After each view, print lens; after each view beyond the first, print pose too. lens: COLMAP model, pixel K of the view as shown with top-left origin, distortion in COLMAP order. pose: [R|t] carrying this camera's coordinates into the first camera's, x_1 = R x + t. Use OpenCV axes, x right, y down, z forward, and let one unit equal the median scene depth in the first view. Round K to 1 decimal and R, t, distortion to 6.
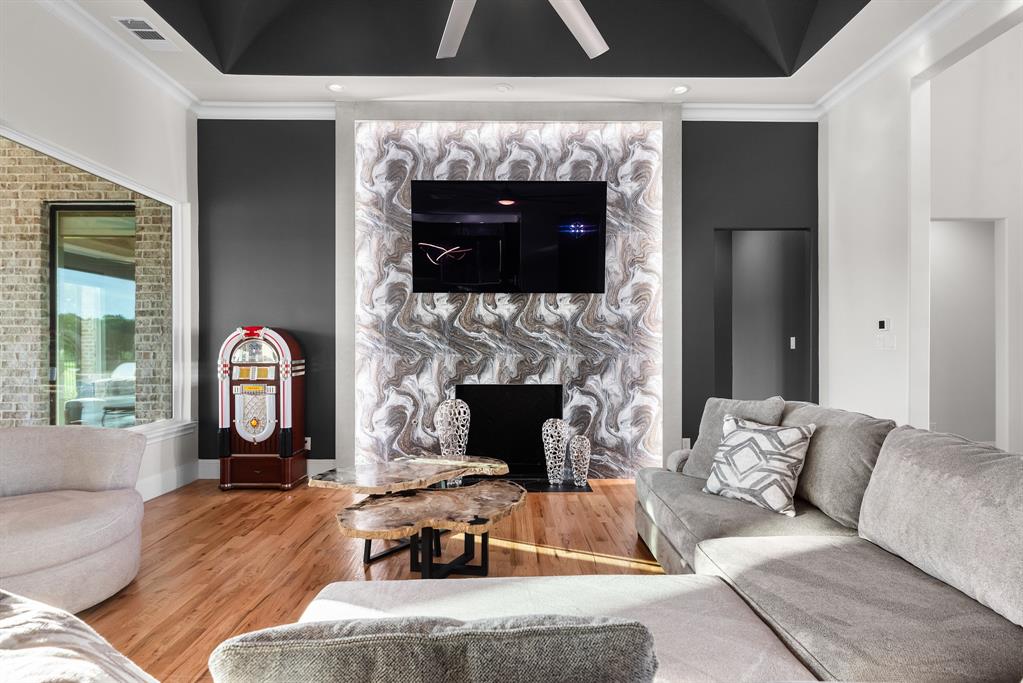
lens RADIAL K [[524.9, 0, 515.0], [0, 524.9, 331.2], [0, 0, 1]] dist [-0.000102, 0.000136]
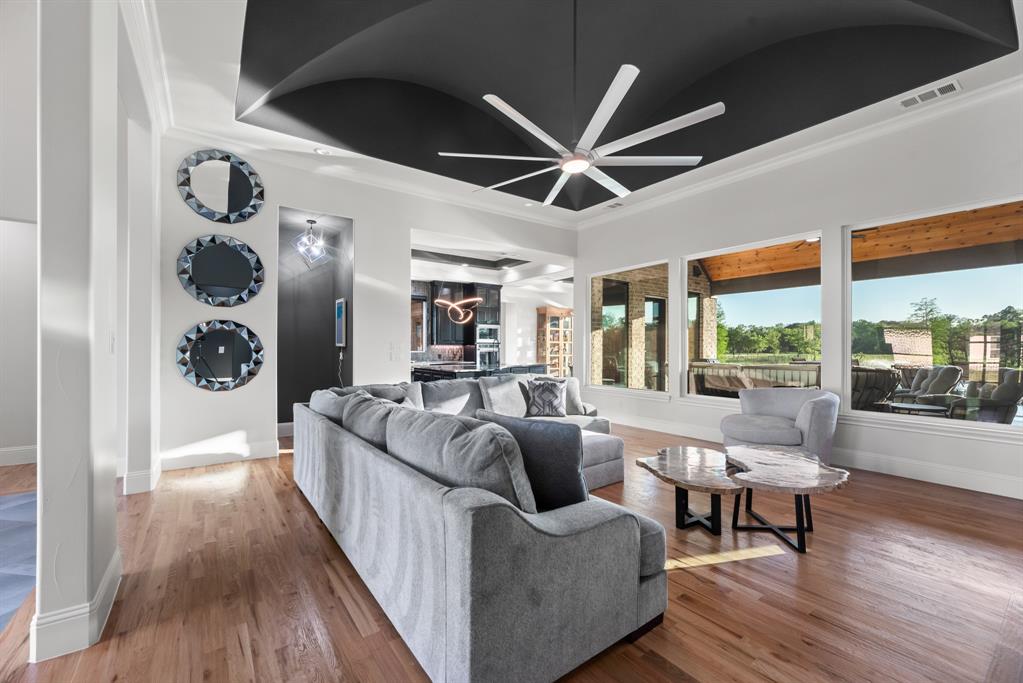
lens RADIAL K [[410.0, 0, 511.5], [0, 410.0, 341.5], [0, 0, 1]] dist [-0.000468, -0.000036]
pose [[-0.812571, -0.006837, -0.582822, 0.727629], [0.007204, 0.999737, -0.021771, 0.024590], [0.582818, -0.021889, -0.812308, 1.342115]]
